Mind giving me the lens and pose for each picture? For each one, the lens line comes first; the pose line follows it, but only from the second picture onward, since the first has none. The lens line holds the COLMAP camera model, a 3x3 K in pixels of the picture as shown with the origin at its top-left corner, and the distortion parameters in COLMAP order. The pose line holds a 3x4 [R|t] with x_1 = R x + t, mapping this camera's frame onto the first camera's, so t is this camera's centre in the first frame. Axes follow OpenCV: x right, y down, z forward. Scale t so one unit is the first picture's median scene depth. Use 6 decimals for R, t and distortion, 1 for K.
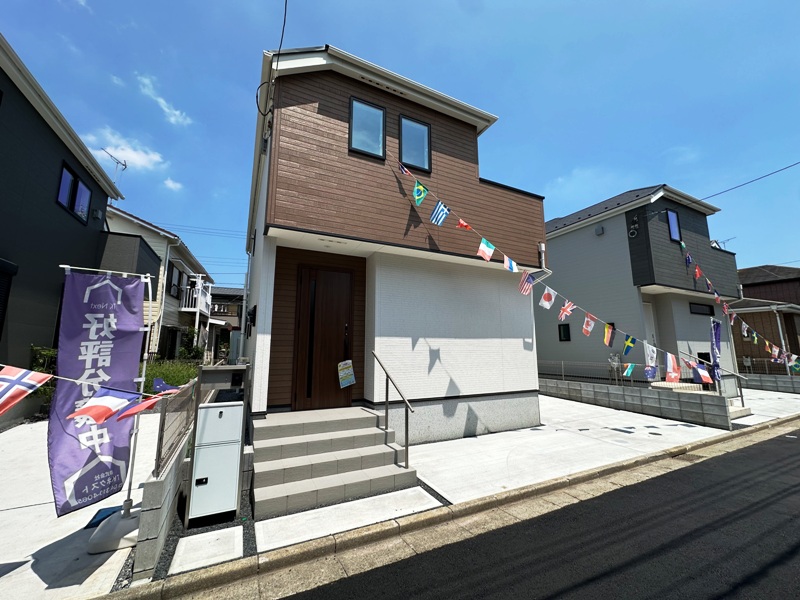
lens RADIAL K [[319.0, 0, 400.0], [0, 319.0, 300.0], [0, 0, 1]] dist [-0.002562, 0.000516]
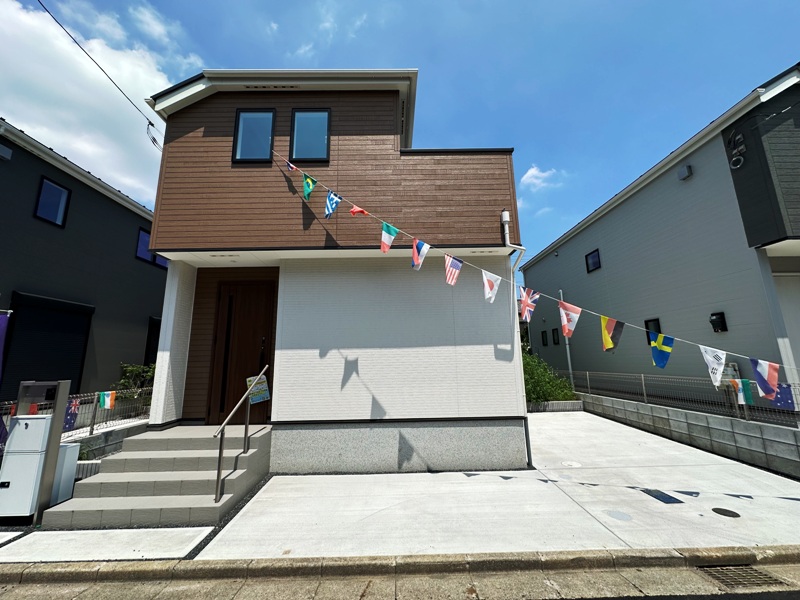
lens RADIAL K [[319.0, 0, 400.0], [0, 319.0, 300.0], [0, 0, 1]] dist [-0.002562, 0.000516]
pose [[0.900043, -0.097707, -0.424708, 0.647991], [0.083805, 0.995159, -0.051343, 0.048620], [0.427668, 0.010618, 0.903873, 0.308871]]
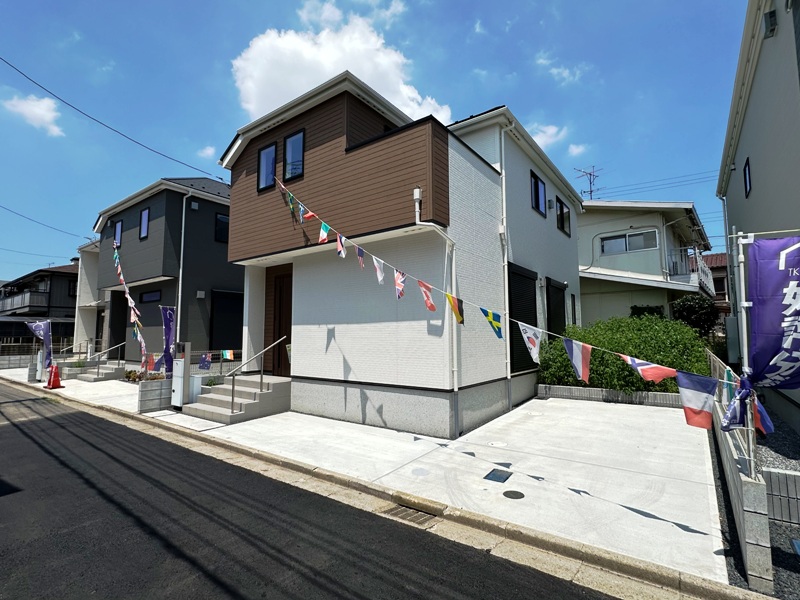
lens RADIAL K [[396.1, 0, 400.0], [0, 396.1, 300.0], [0, 0, 1]] dist [-0.000957, 0.000594]
pose [[0.451926, -0.077246, -0.888705, 1.509363], [0.141612, 0.989823, -0.014023, 0.097885], [0.880743, -0.119514, 0.458266, 0.655986]]
